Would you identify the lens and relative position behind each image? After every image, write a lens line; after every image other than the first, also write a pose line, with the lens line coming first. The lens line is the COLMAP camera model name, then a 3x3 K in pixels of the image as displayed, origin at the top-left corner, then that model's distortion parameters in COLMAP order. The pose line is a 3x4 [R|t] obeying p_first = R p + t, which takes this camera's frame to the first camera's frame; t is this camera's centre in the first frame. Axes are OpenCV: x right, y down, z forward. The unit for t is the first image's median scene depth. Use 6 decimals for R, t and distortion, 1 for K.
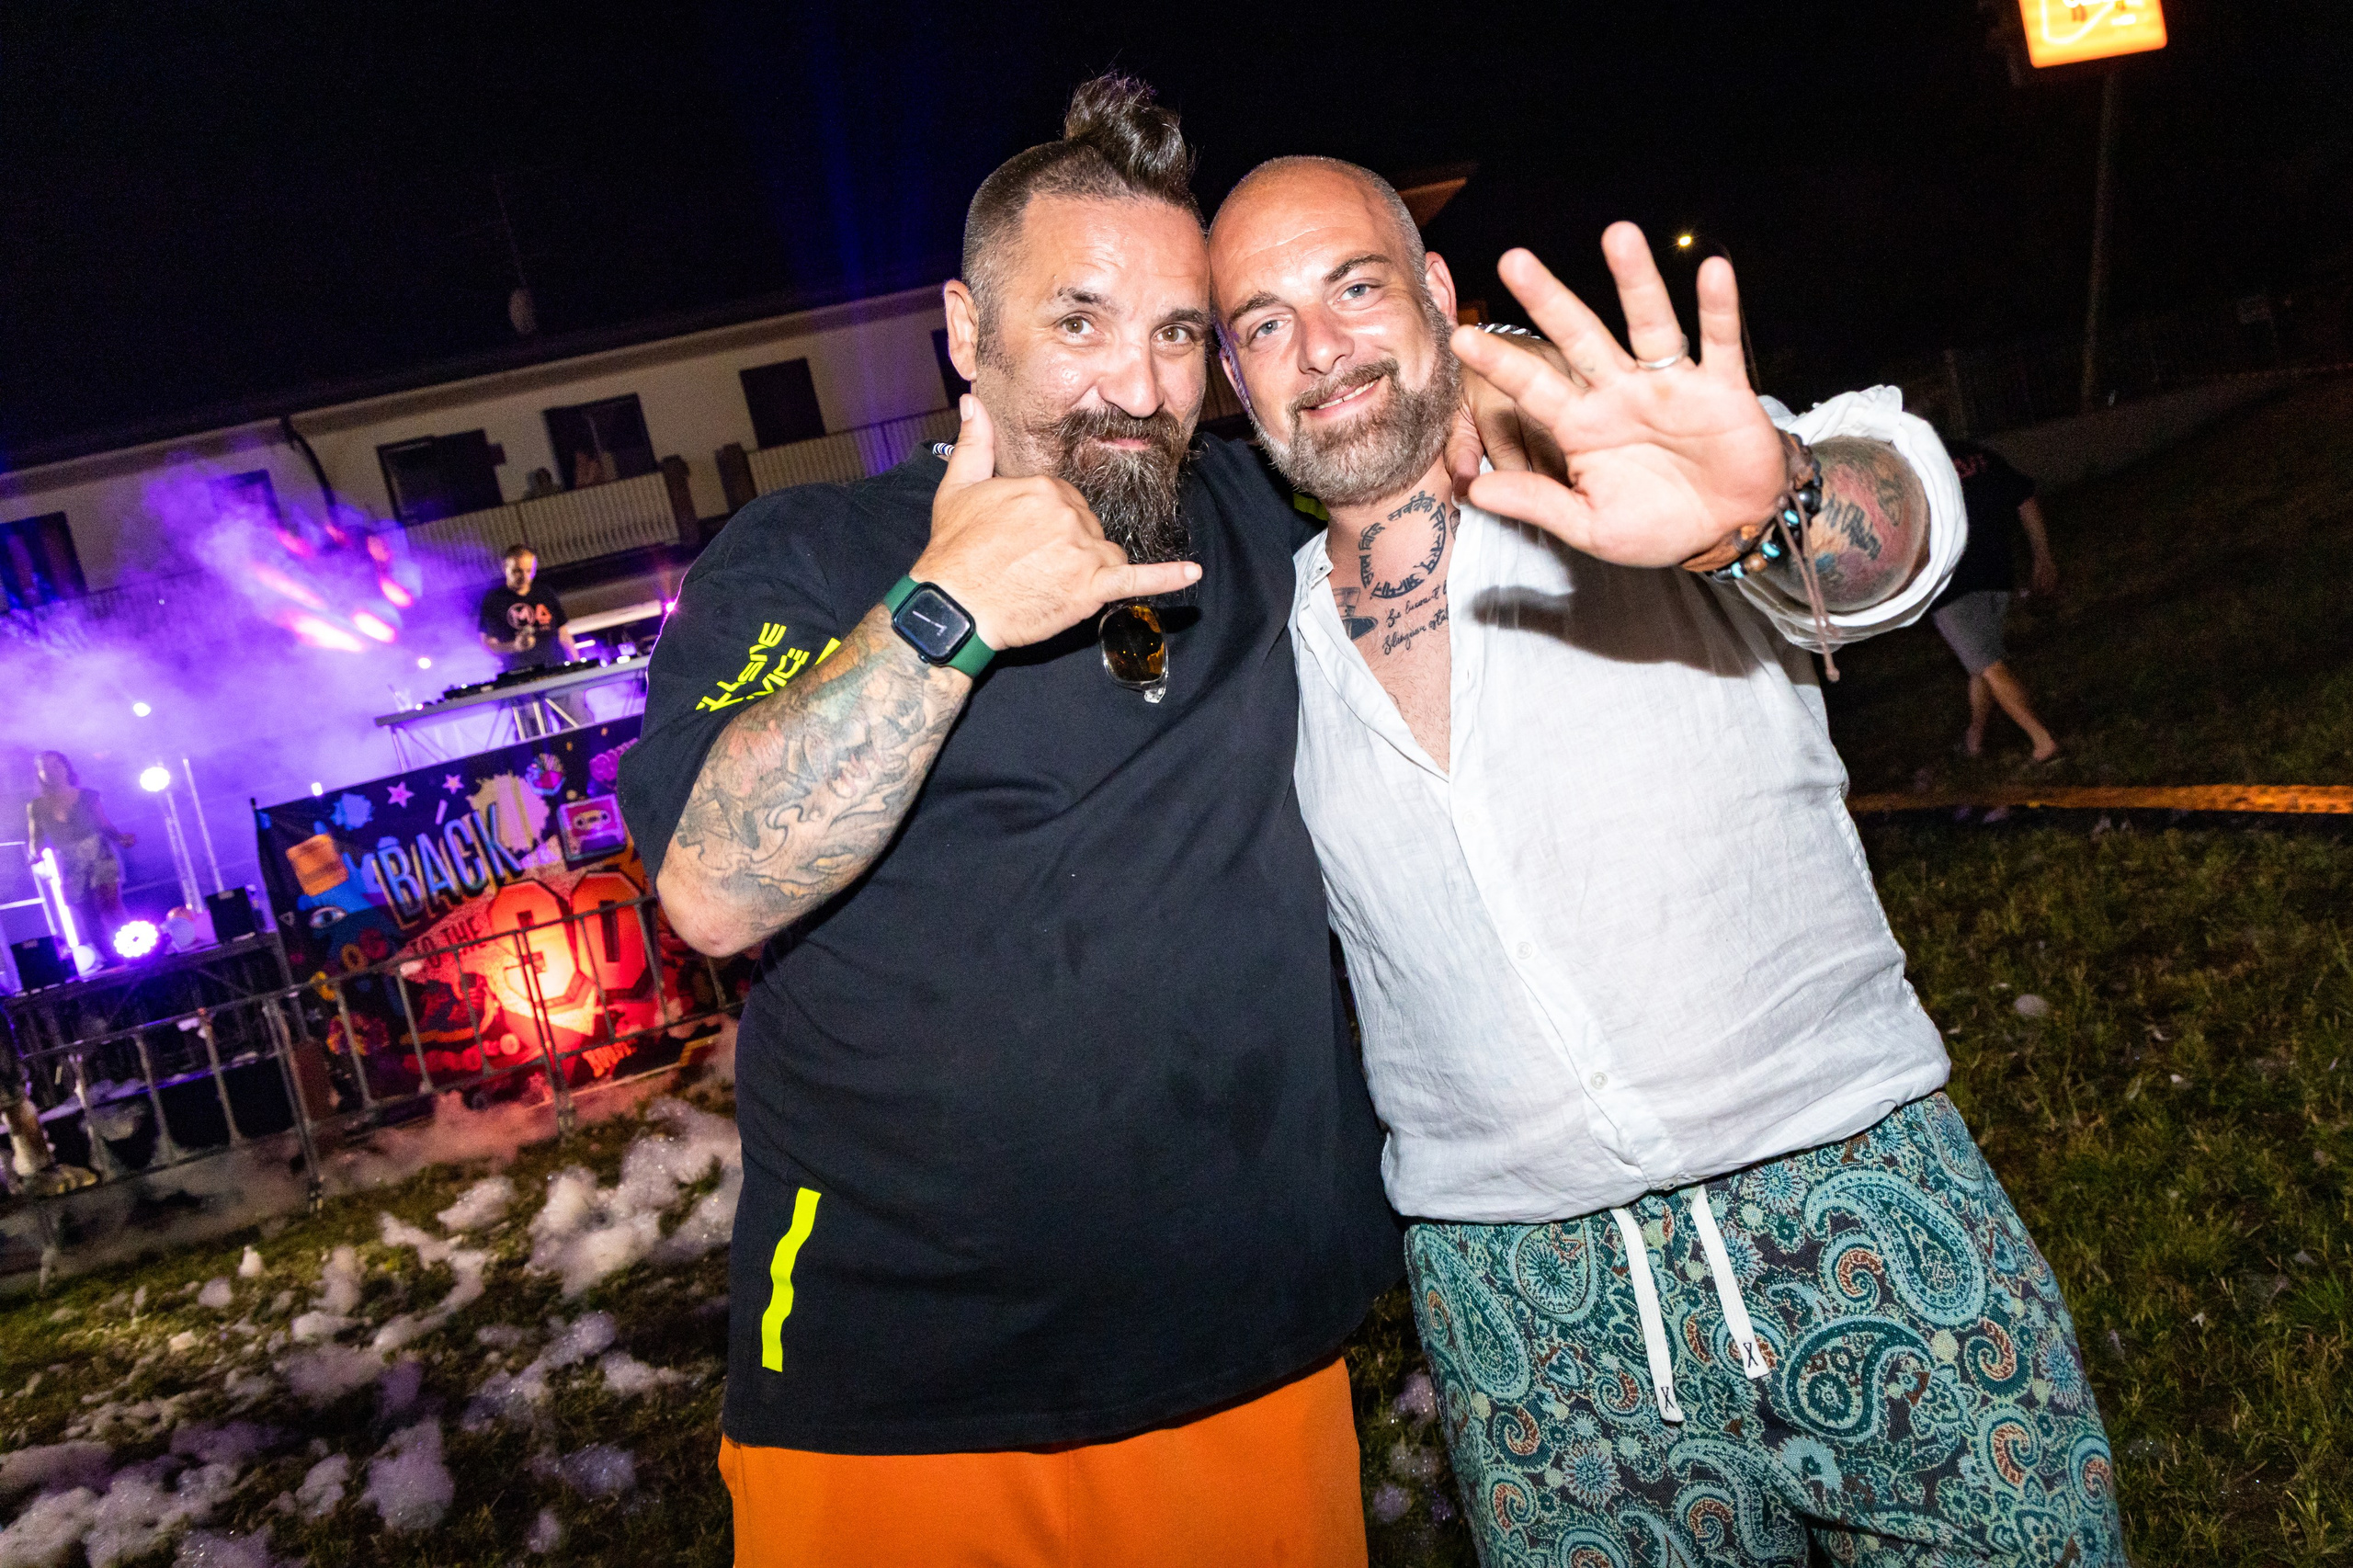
lens RADIAL K [[1660.2, 0, 1179.6], [0, 1660.2, 790.4], [0, 0, 1]] dist [0.033007, -0.000918]
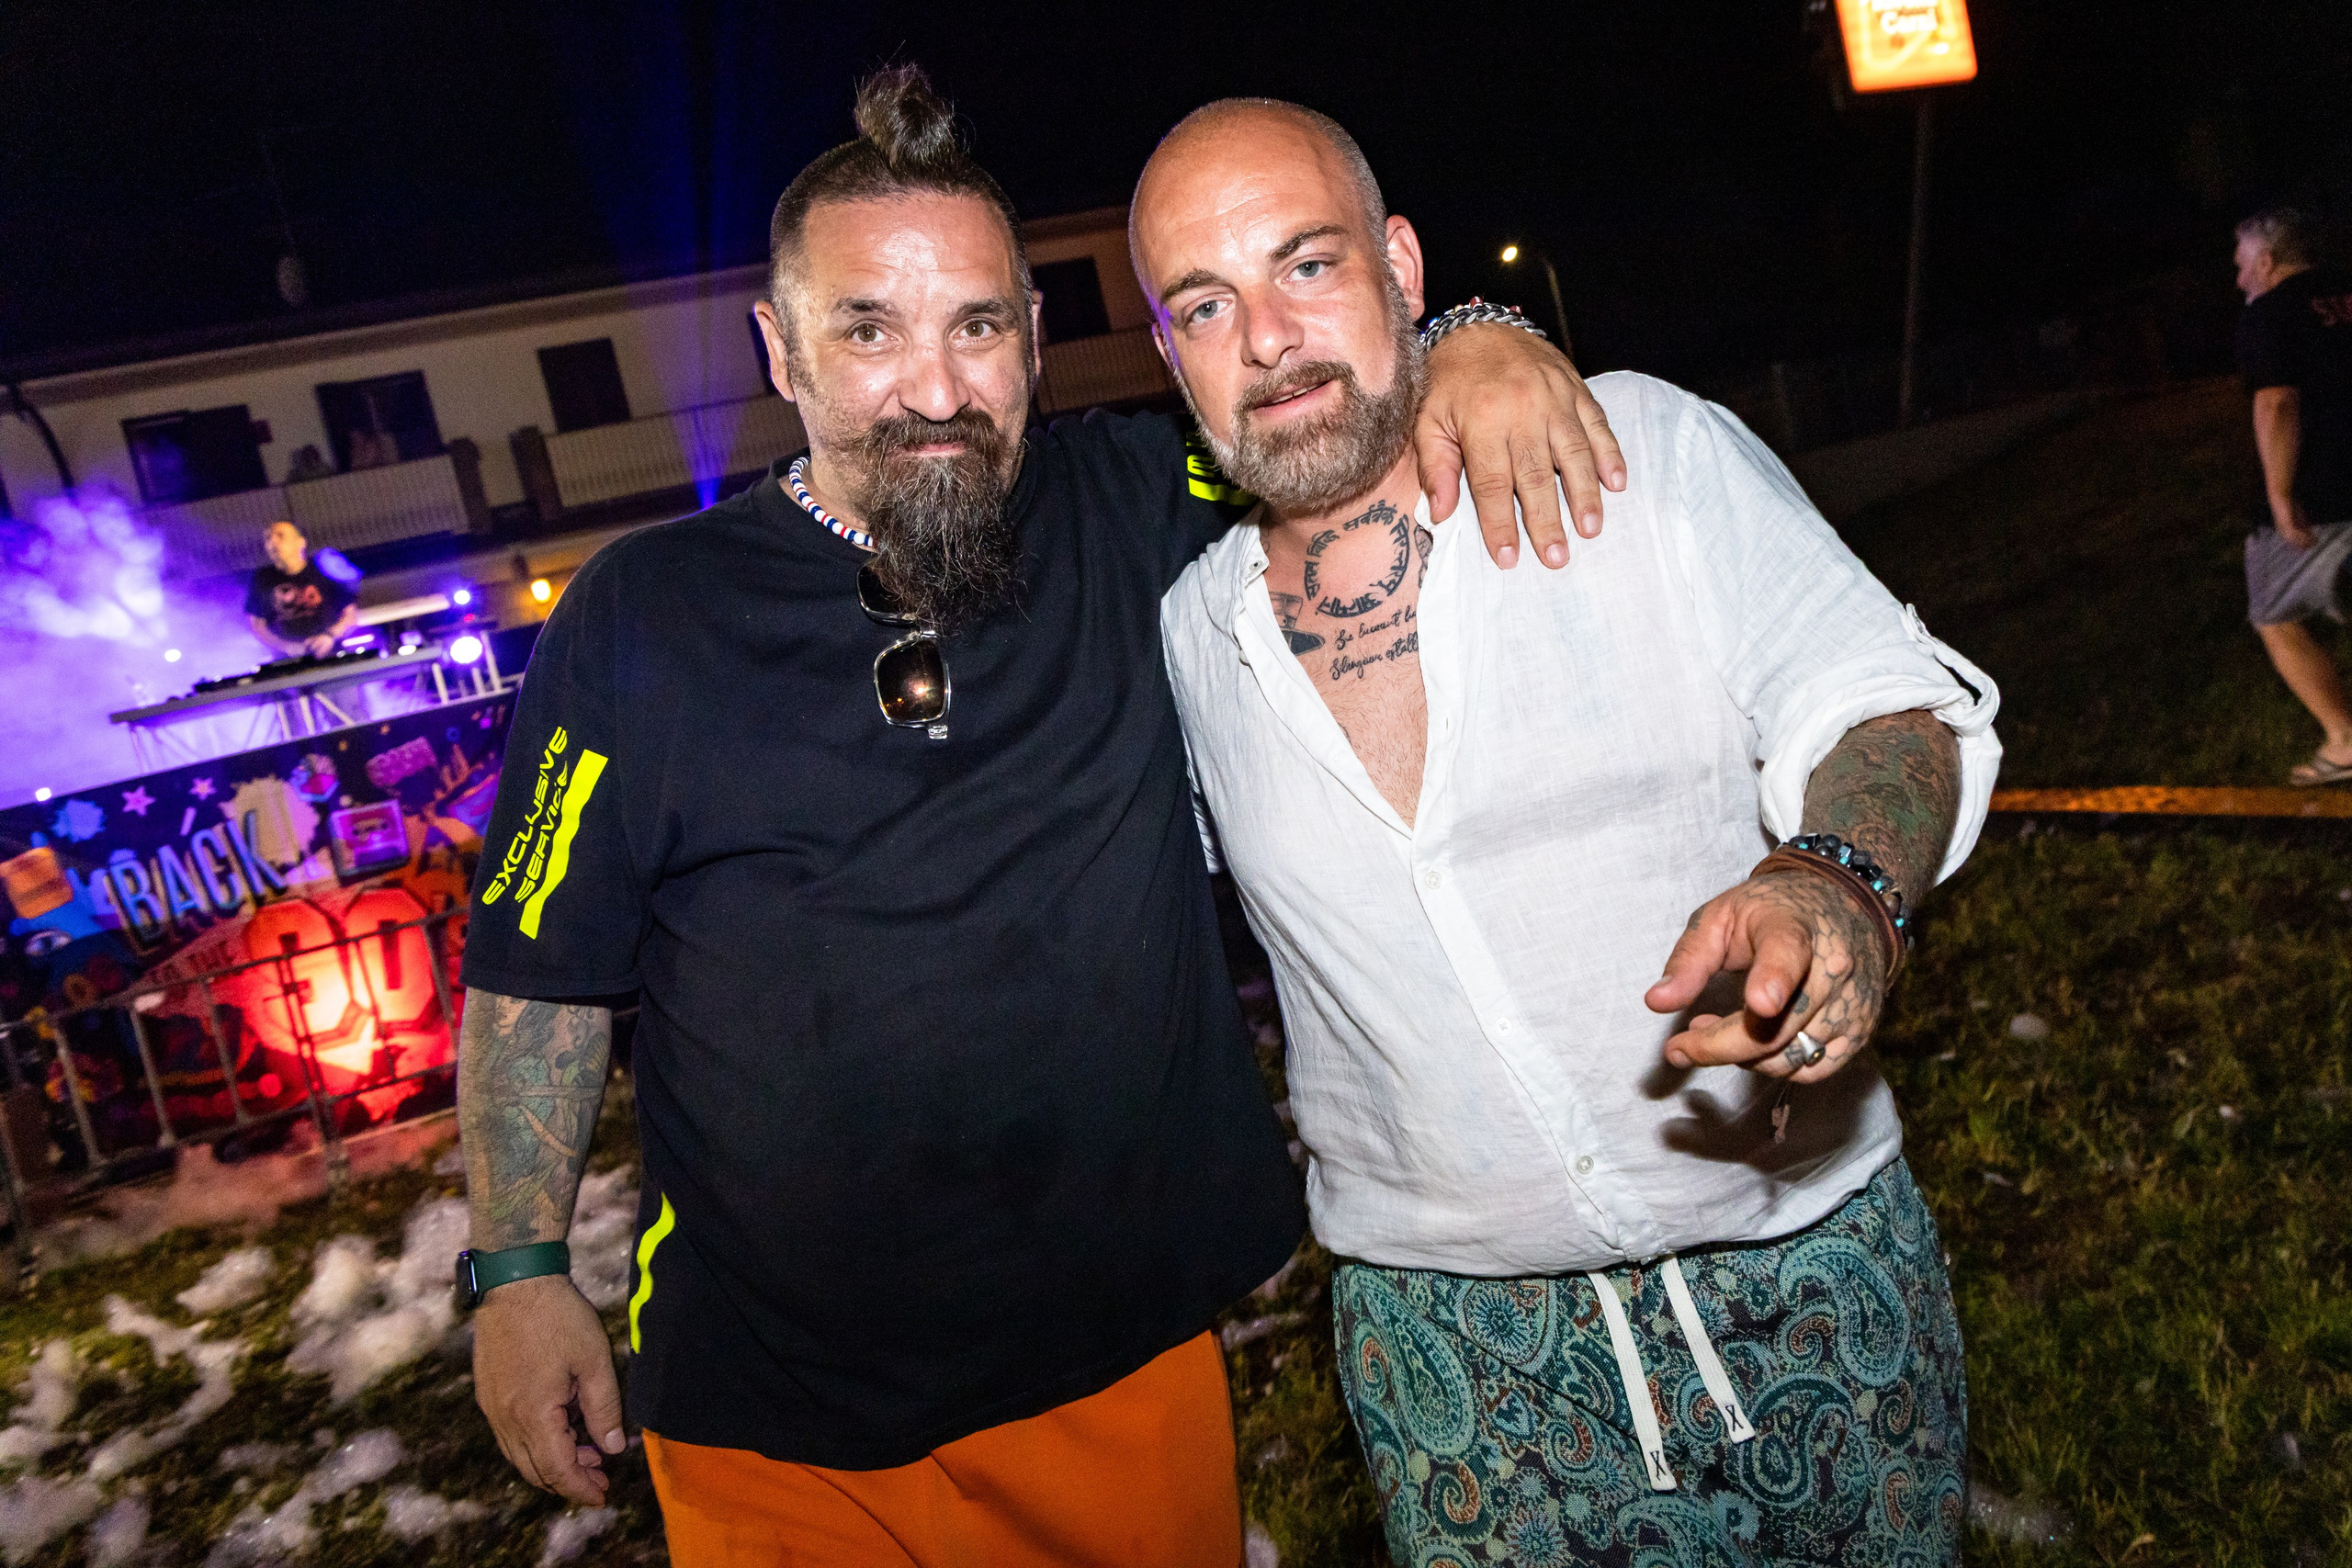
lens RADIAL K [[1615.0, 0, 1176.0], [0, 1615.0, 784.0], [0, 0, 1]] dist [0.015020, -0.001341]
pose [[0.992412, -0.000318, 0.122960, -0.036705], [0.001330, 0.999966, -0.008149, 0.001299], [-0.122953, 0.008250, 0.992378, 0.102156]]
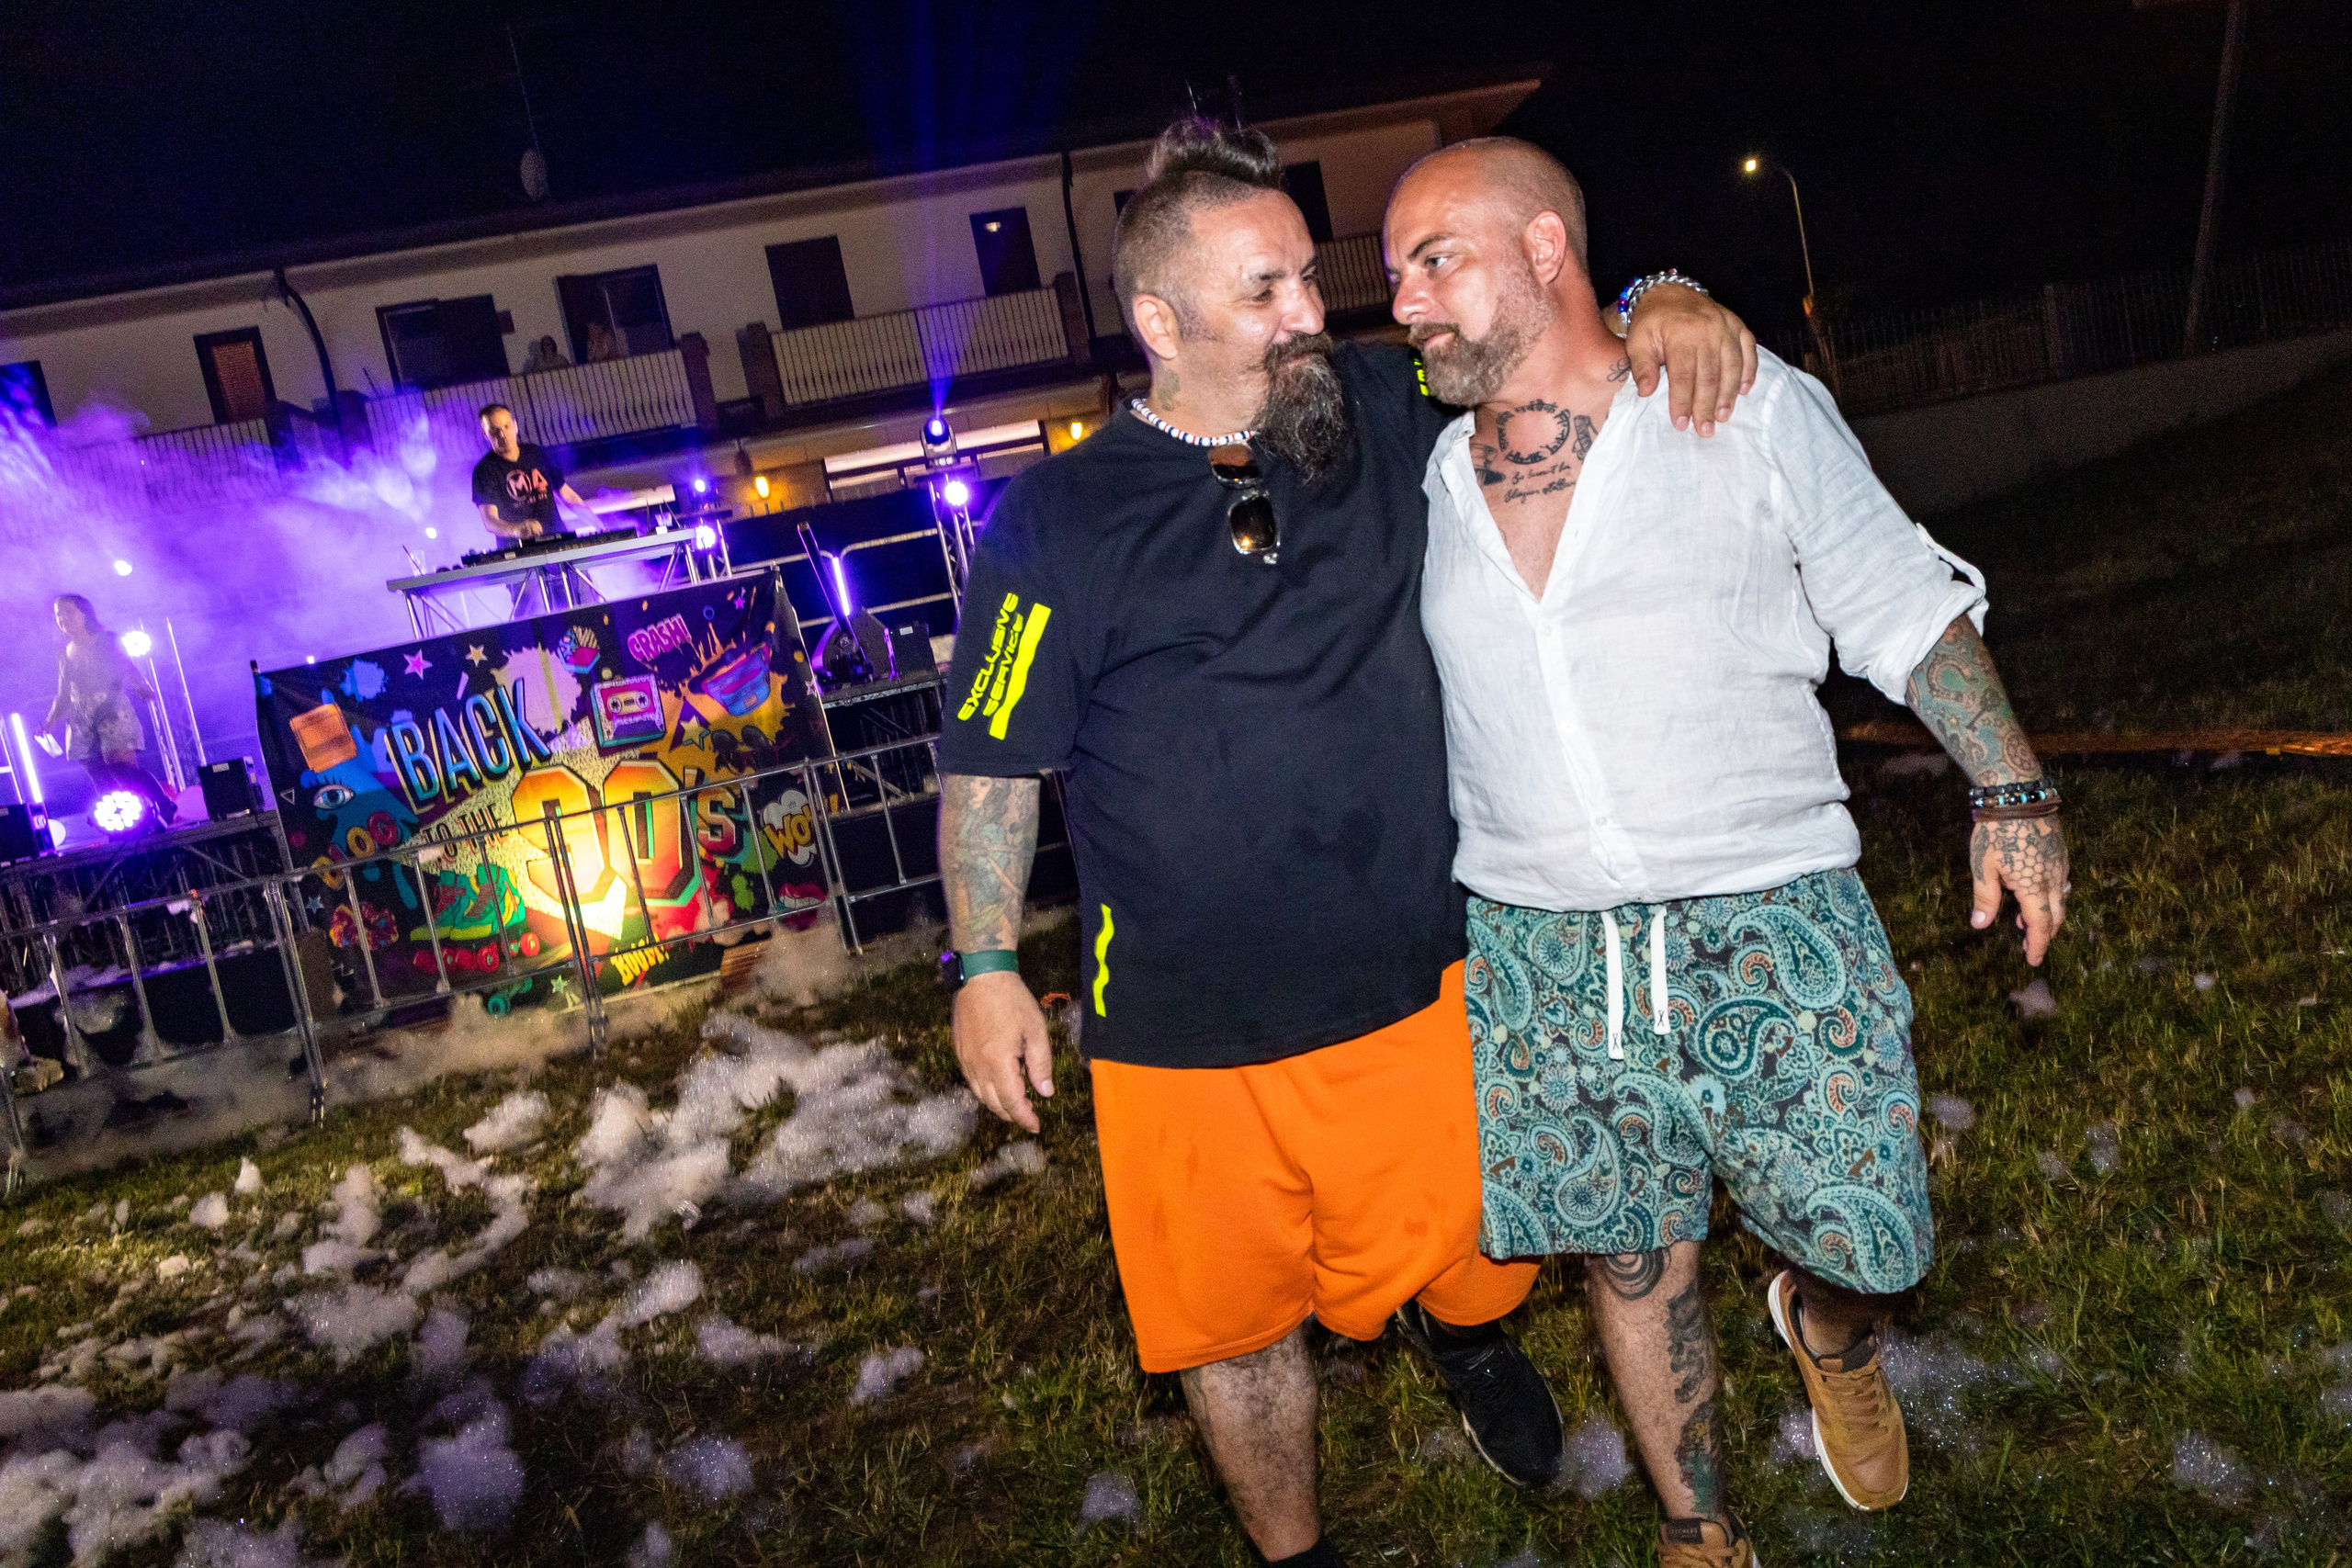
lens RADIAL K [[1622.4, 0, 1177.5], [0, 1622.4, 774.9], [0, 0, 1]] dist [0.025494, -0.001423]
pose [[0.998724, 0.041875, 0.028237, -0.084469], [-0.042747, 0.998605, 0.031009, 0.018727], [-0.026899, -0.032176, 0.999120, 0.114272]]
